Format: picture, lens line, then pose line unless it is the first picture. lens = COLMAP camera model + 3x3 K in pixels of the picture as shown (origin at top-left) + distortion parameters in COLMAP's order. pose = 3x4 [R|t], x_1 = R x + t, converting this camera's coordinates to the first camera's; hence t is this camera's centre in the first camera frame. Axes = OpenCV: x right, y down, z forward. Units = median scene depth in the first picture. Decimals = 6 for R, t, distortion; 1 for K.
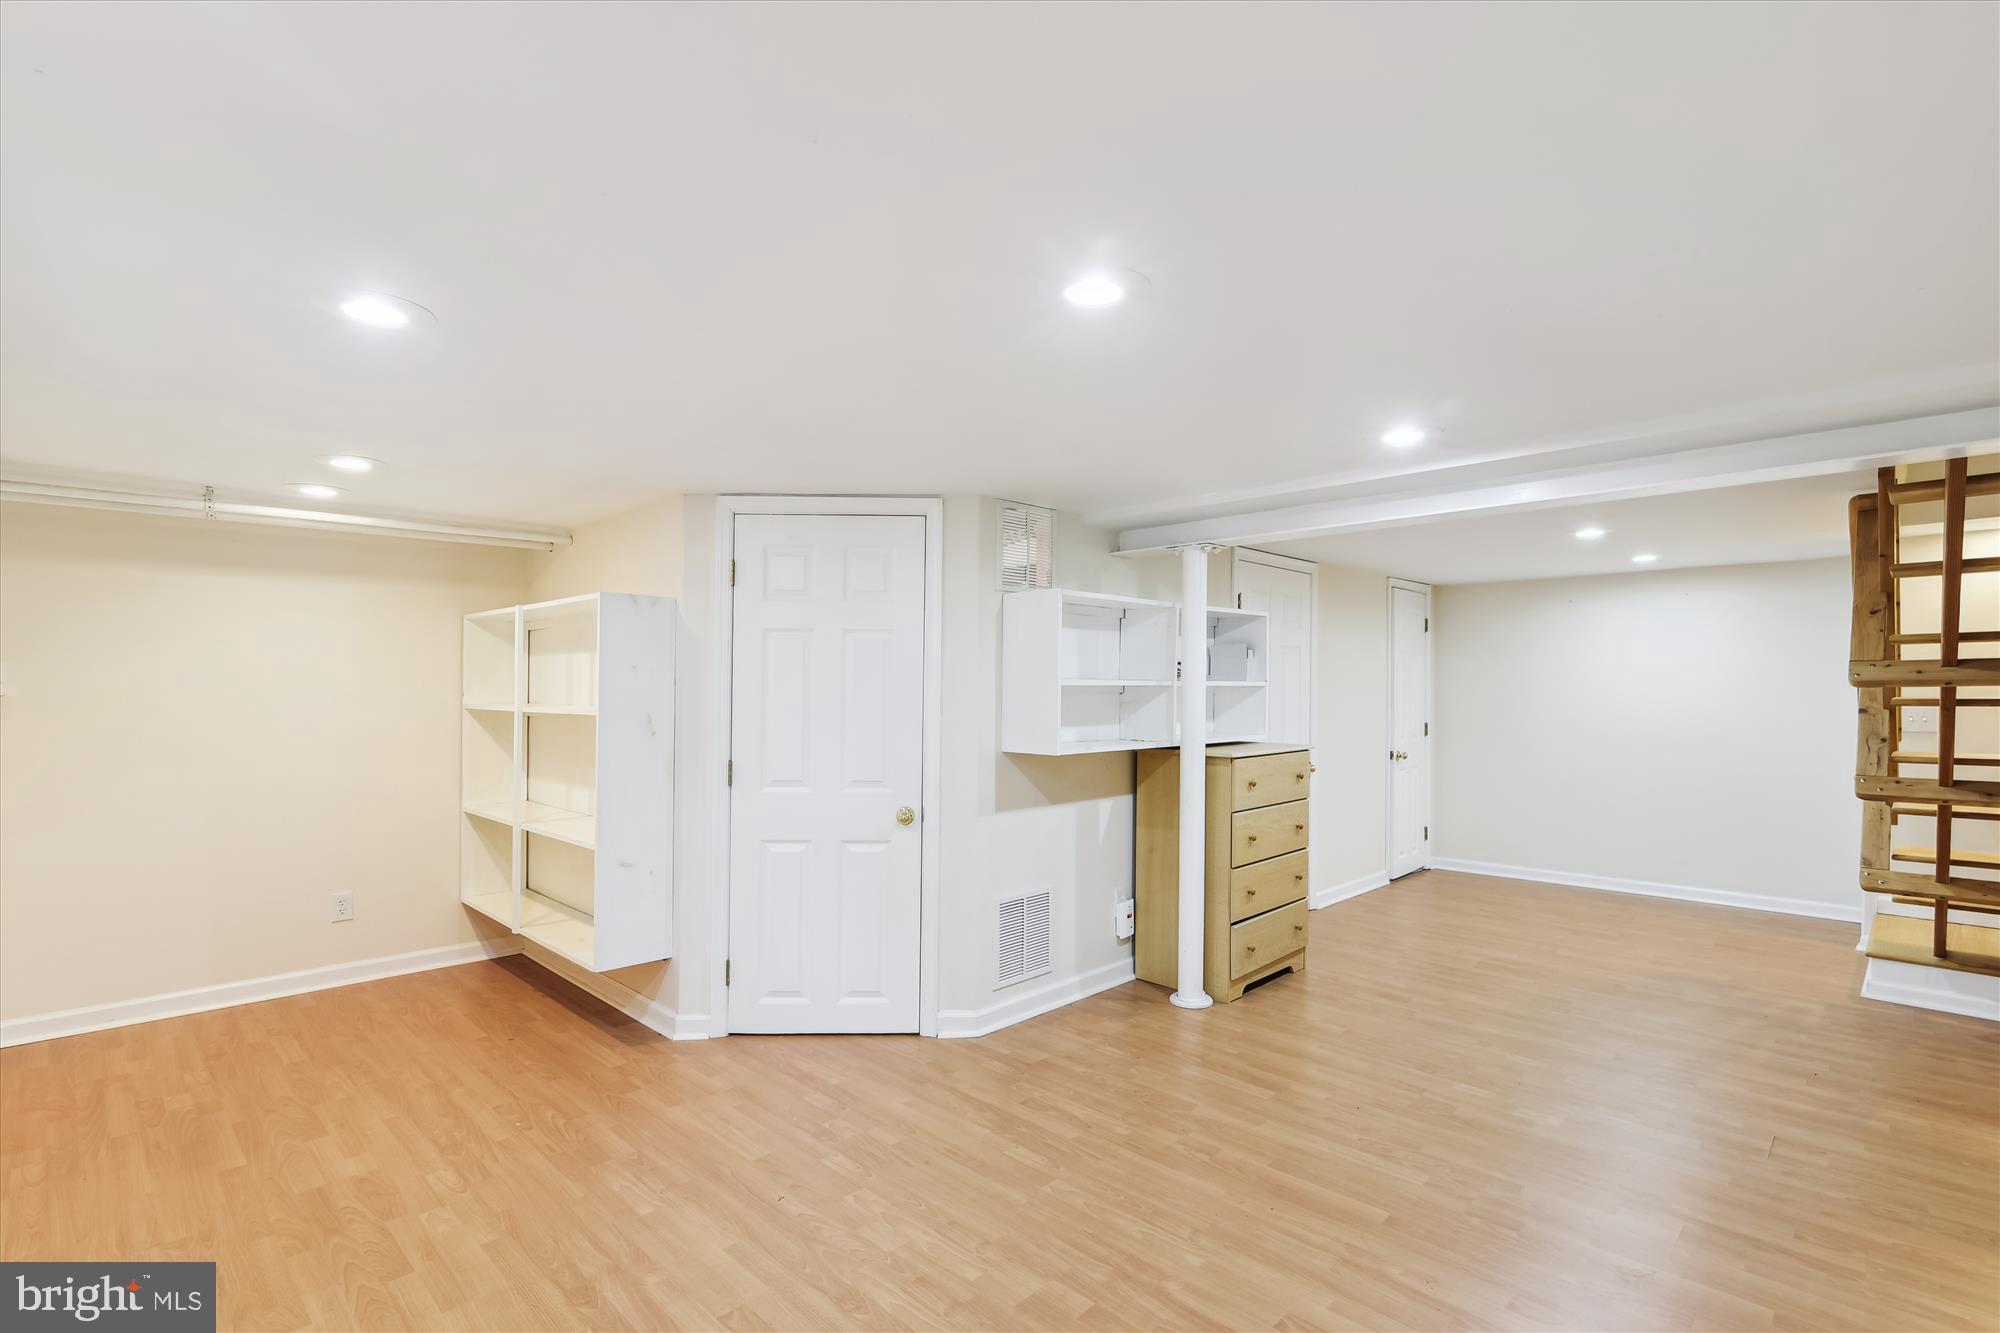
lens RADIAL K [[928.7, 0, 1006.9], [0, 928.7, 678.0], [0, 0, 1]] dist [0.000276, 0.000350]
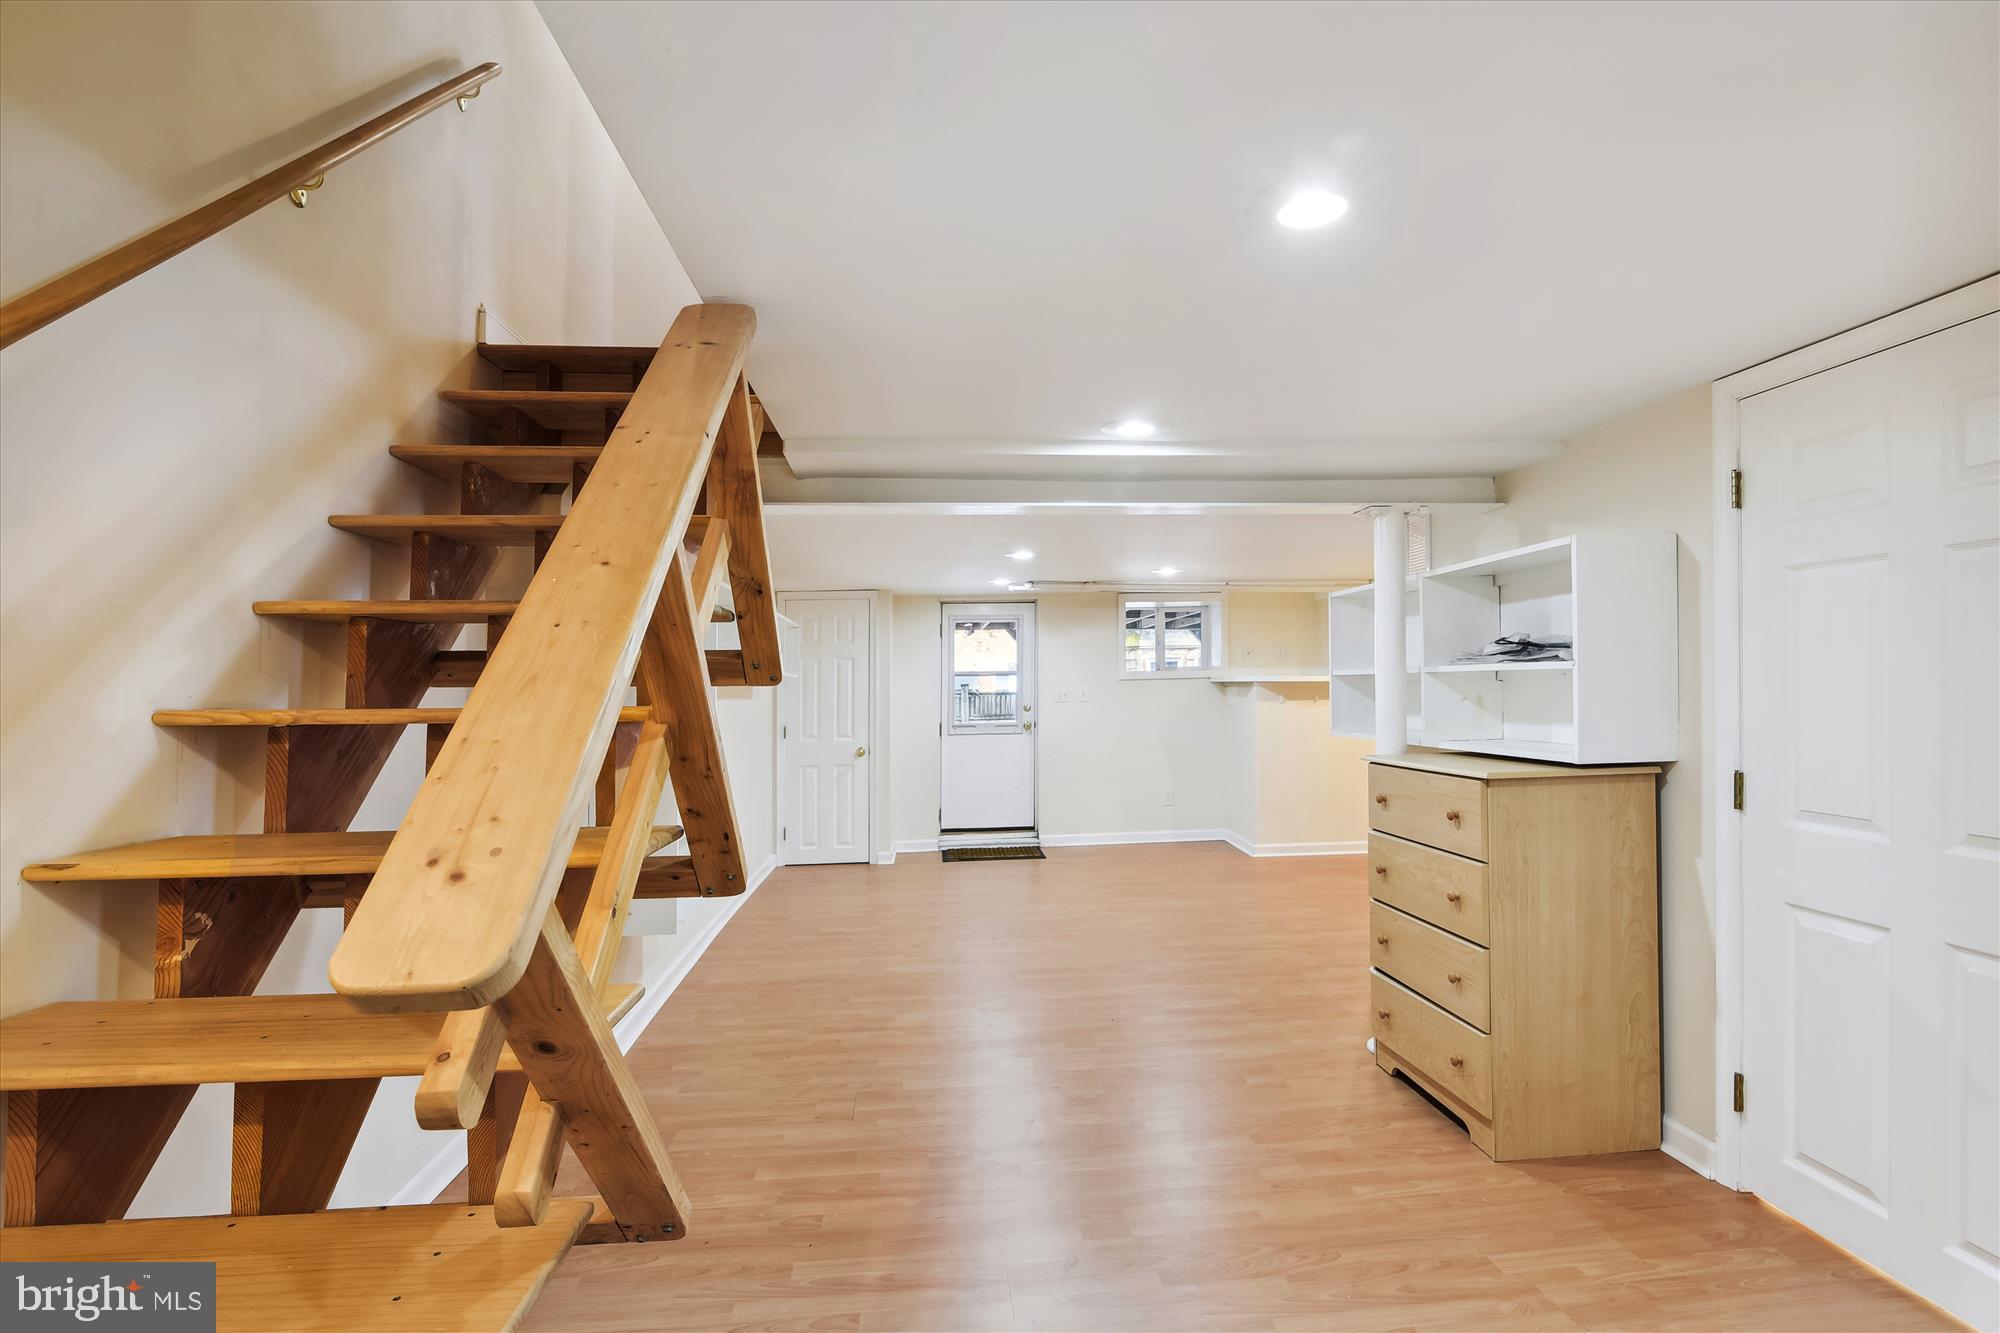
lens RADIAL K [[928.7, 0, 1006.9], [0, 928.7, 678.0], [0, 0, 1]] dist [0.000276, 0.000350]
pose [[-0.643450, 0.004749, -0.765474, 1.358701], [0.018304, 0.999790, -0.009183, 0.016973], [0.765269, -0.019921, -0.643402, 1.629395]]
